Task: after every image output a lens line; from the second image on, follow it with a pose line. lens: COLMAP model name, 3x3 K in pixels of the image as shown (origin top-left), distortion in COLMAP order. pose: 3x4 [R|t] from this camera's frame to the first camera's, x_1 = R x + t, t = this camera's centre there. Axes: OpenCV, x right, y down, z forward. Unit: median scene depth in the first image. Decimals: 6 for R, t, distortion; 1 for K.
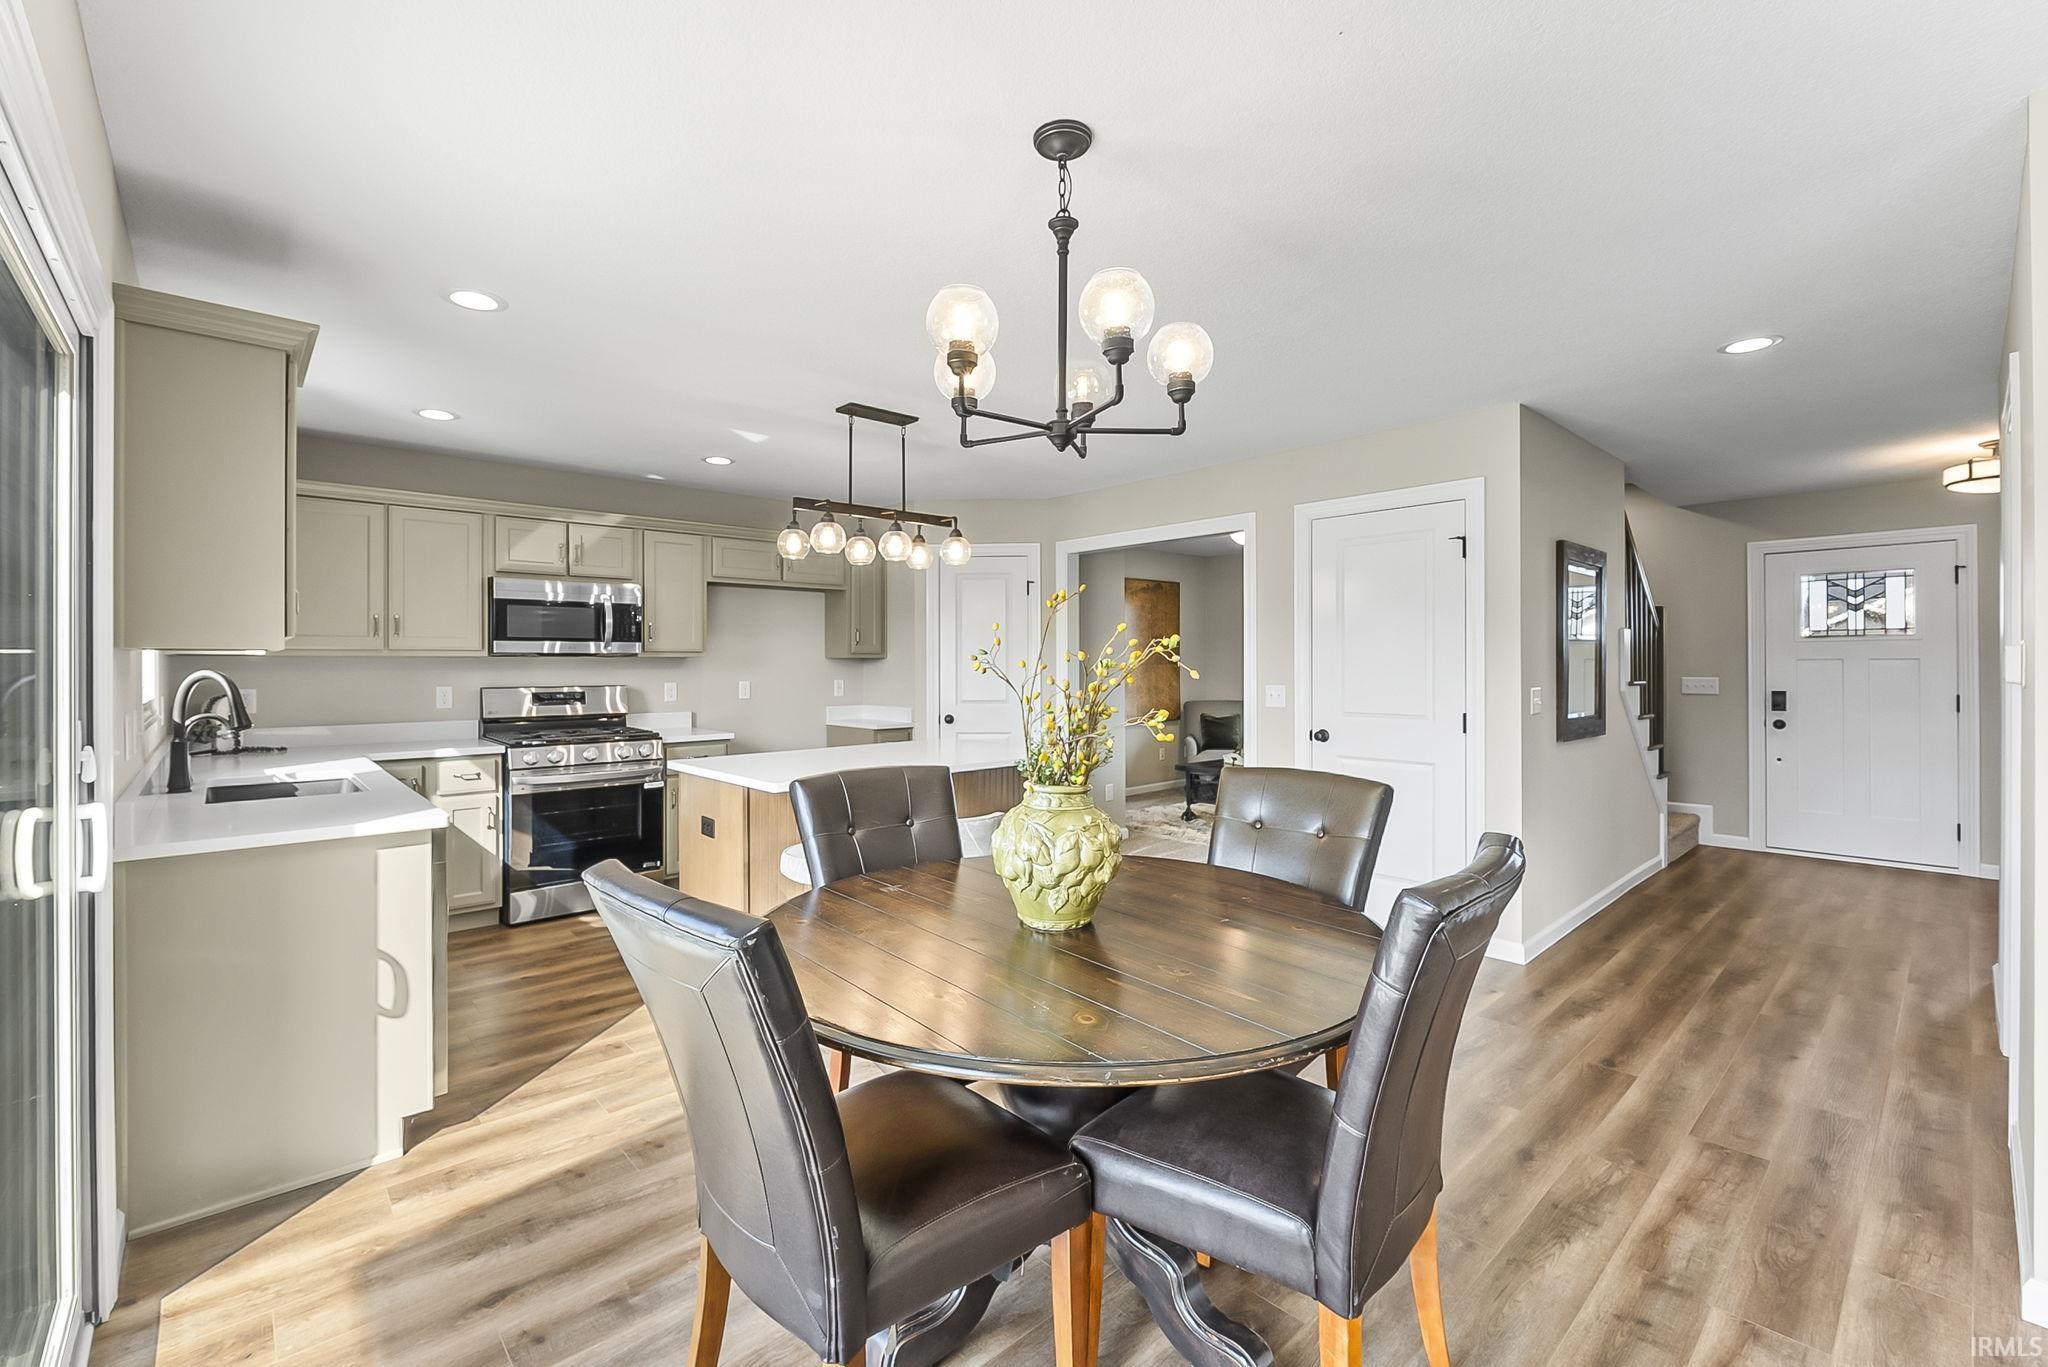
lens RADIAL K [[874.3, 0, 1021.0], [0, 874.3, 669.5], [0, 0, 1]] dist [-0.004549, -0.000641]
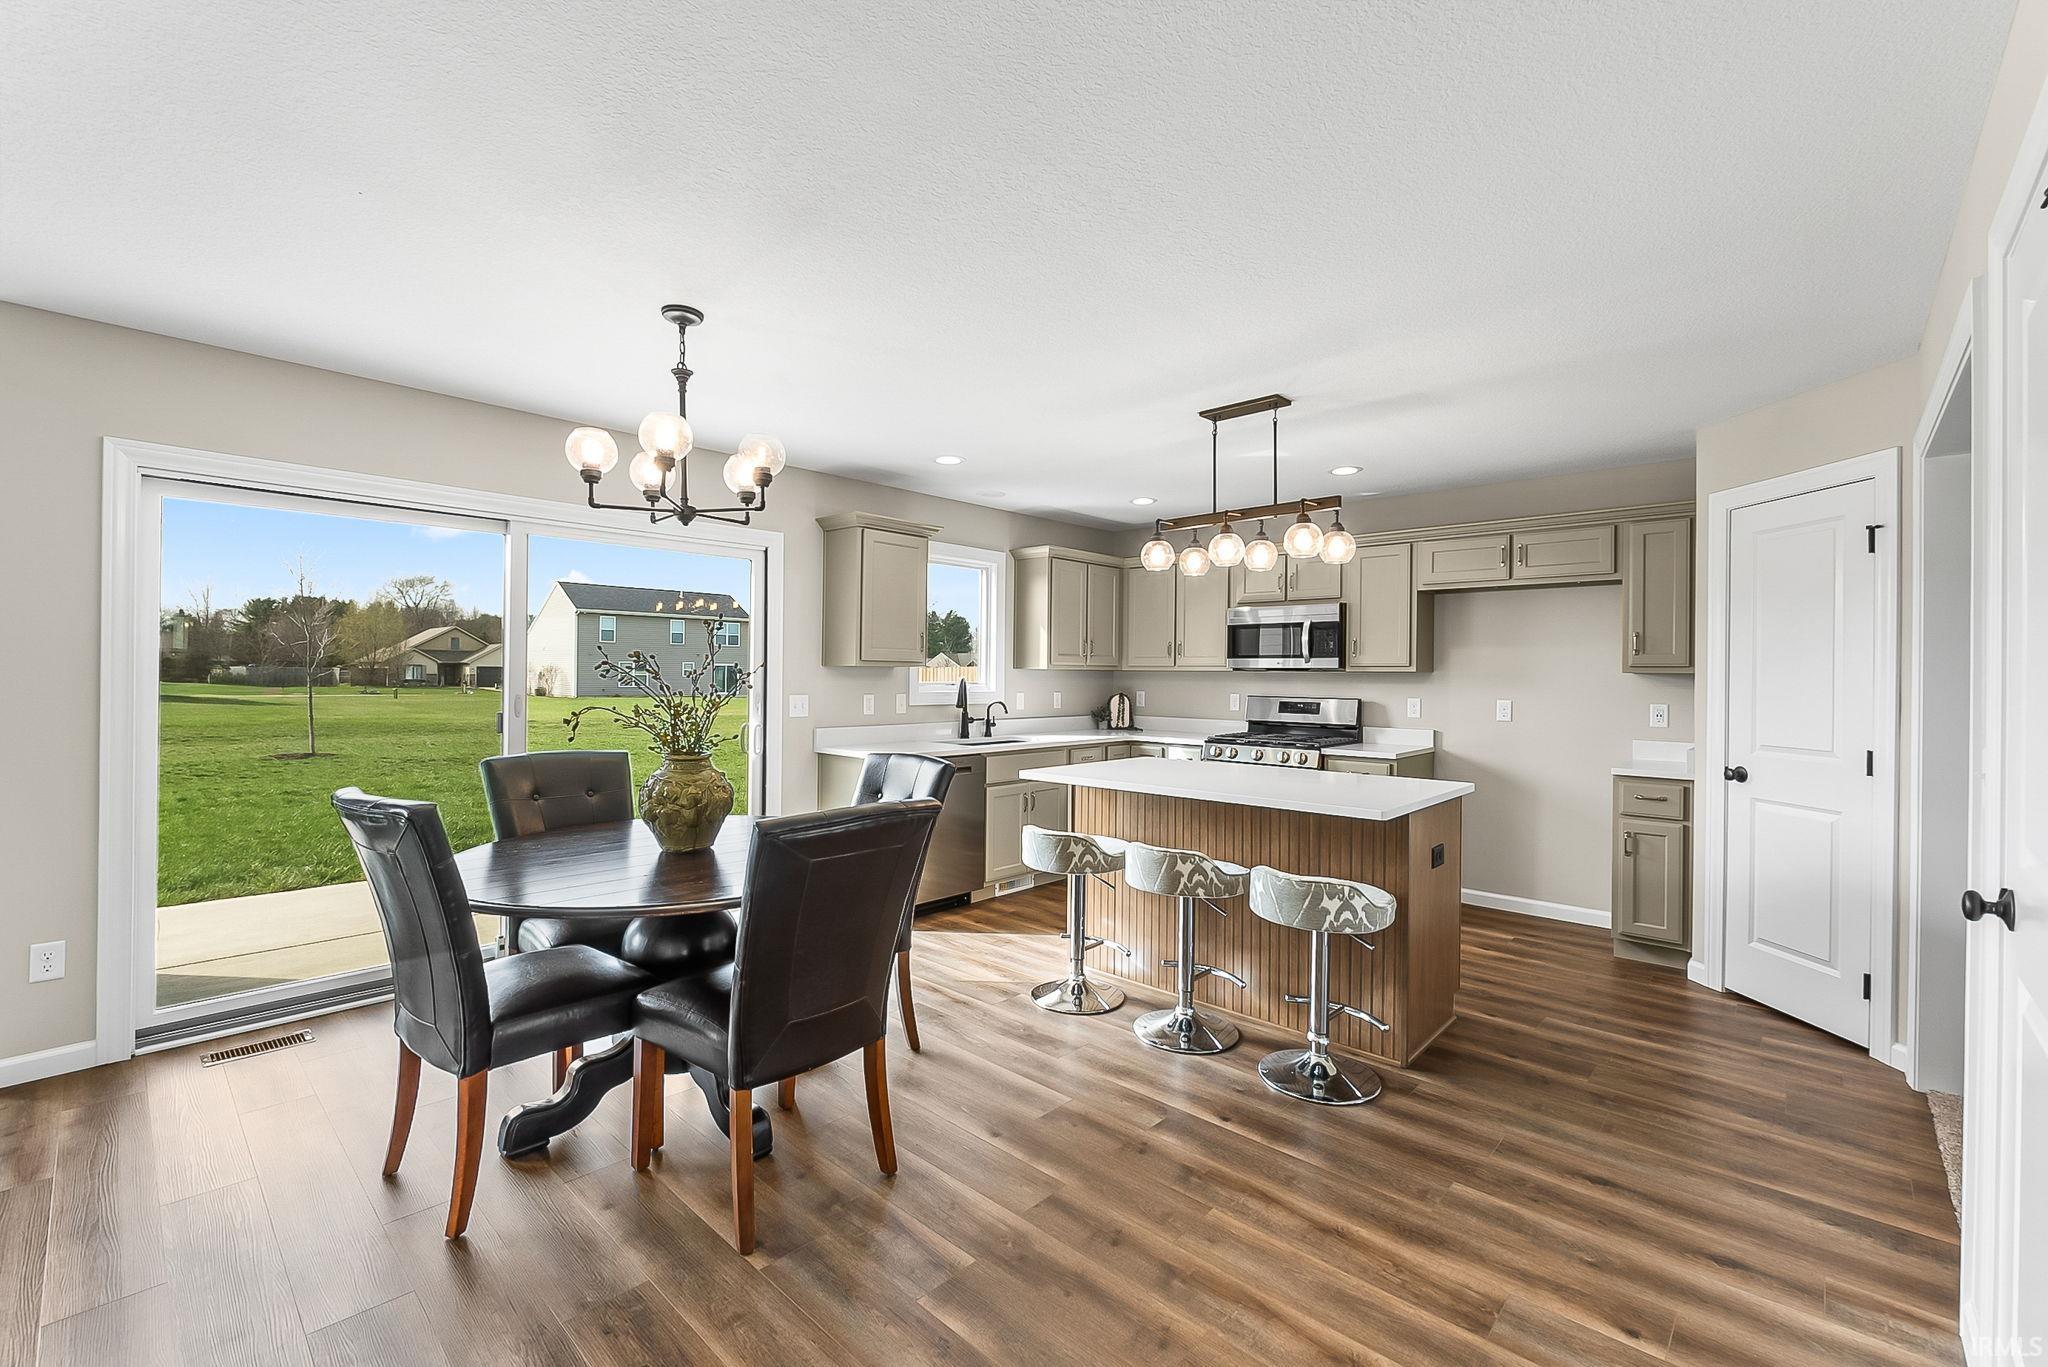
lens RADIAL K [[874.3, 0, 1022.5], [0, 874.3, 674.2], [0, 0, 1]] dist [-0.004549, -0.000641]
pose [[0.077619, 0.001844, -0.996981, 0.597480], [-0.018110, 0.999836, 0.000439, -0.004991], [0.996819, 0.018021, 0.077639, 0.562419]]
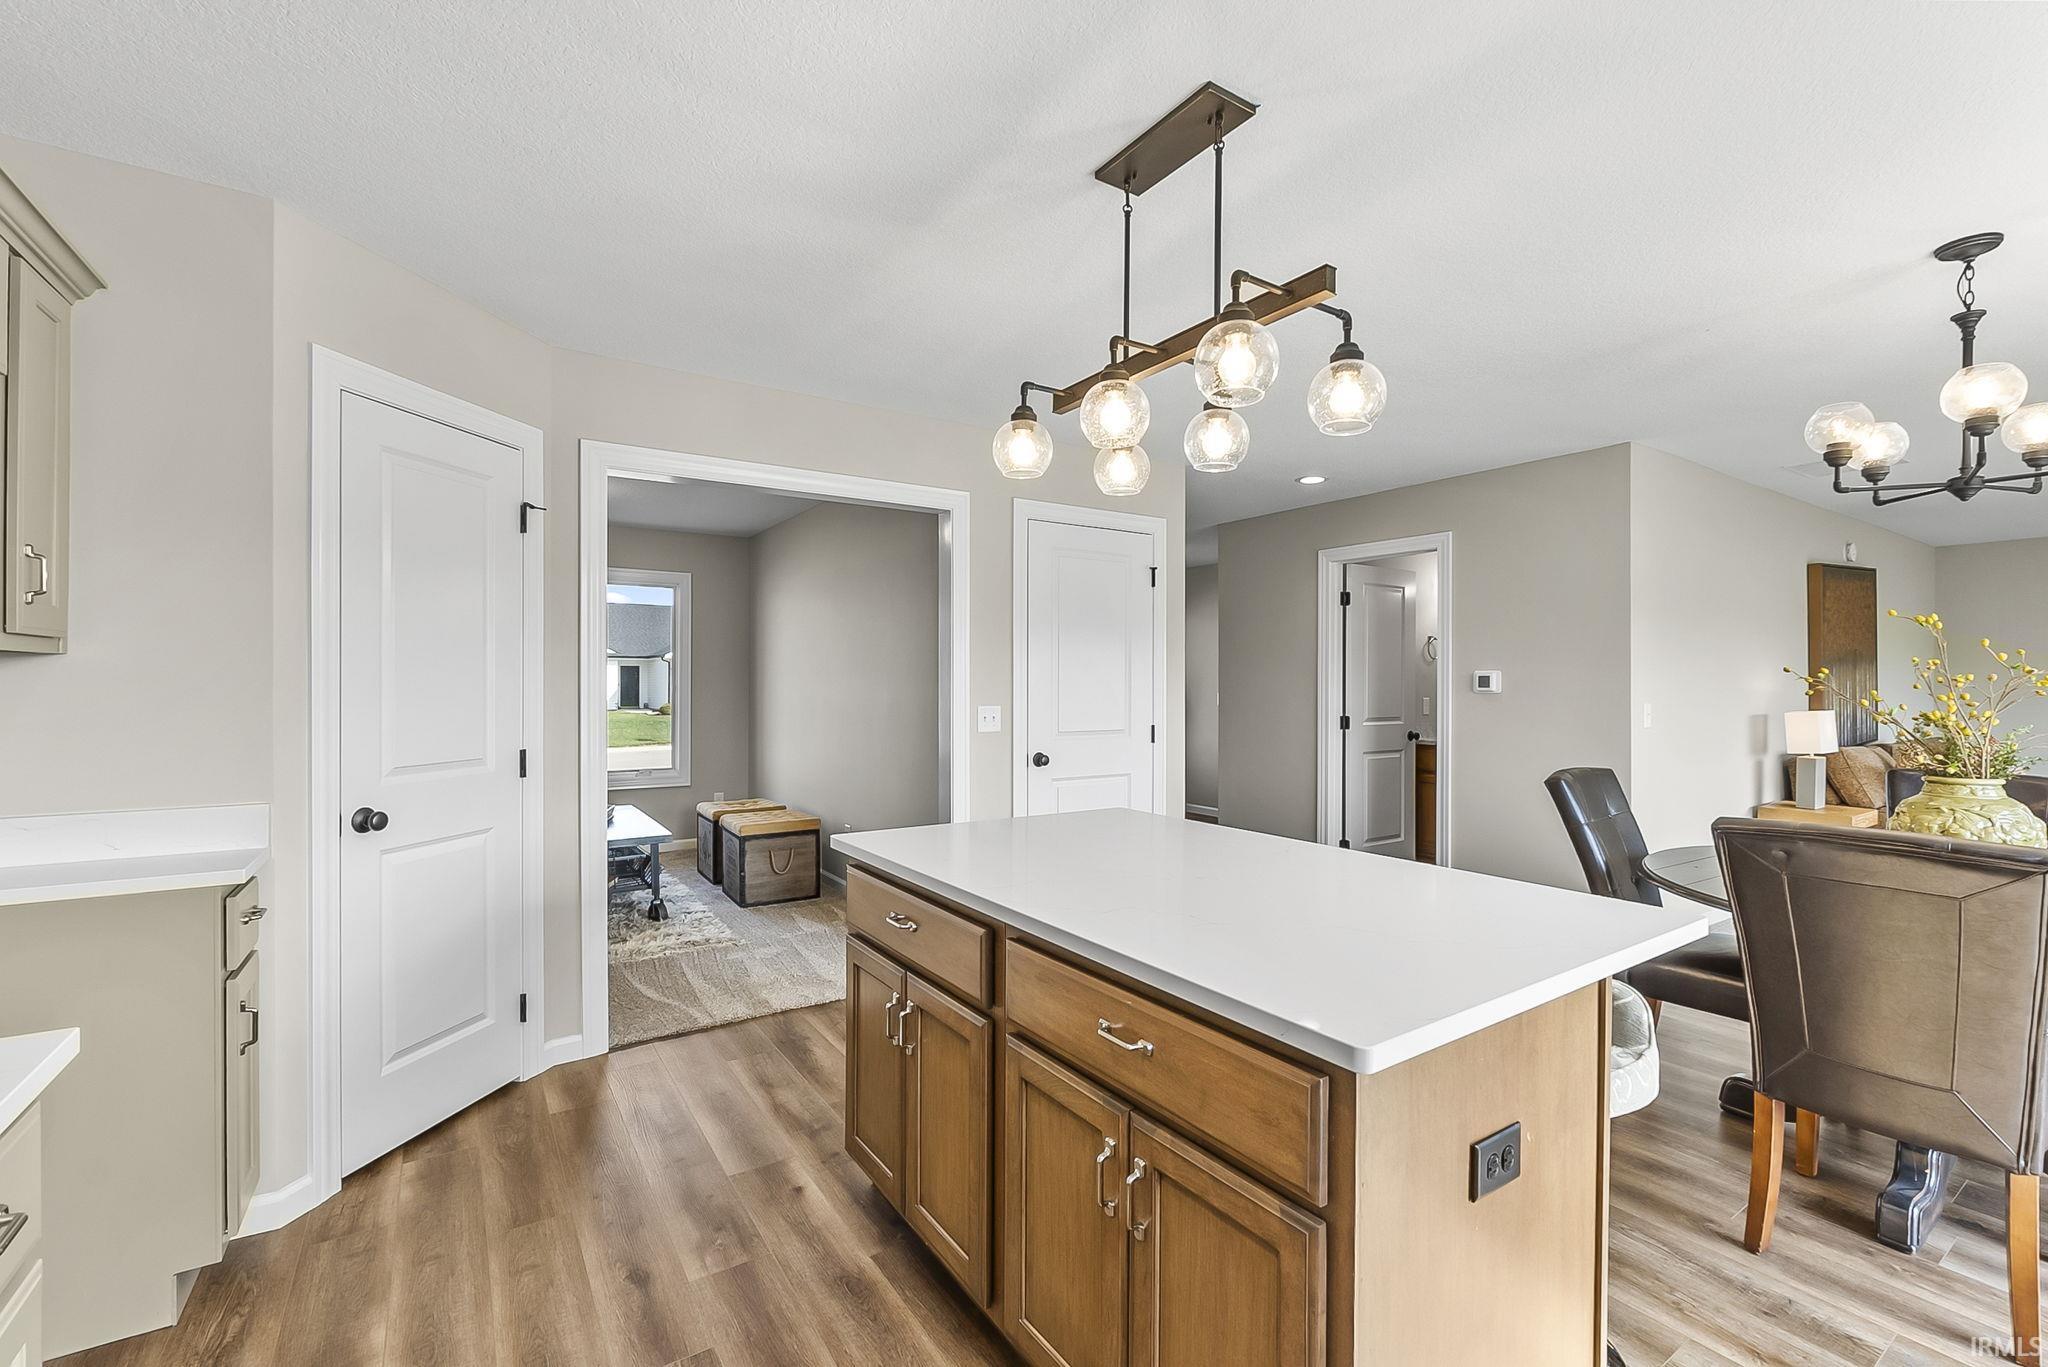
lens RADIAL K [[874.3, 0, 1028.5], [0, 874.3, 675.7], [0, 0, 1]] dist [-0.004549, -0.000641]
pose [[0.154939, 0.010522, 0.987868, -0.512306], [0.004743, 0.999924, -0.011394, -0.000624], [-0.987913, 0.006451, 0.154878, 0.807442]]
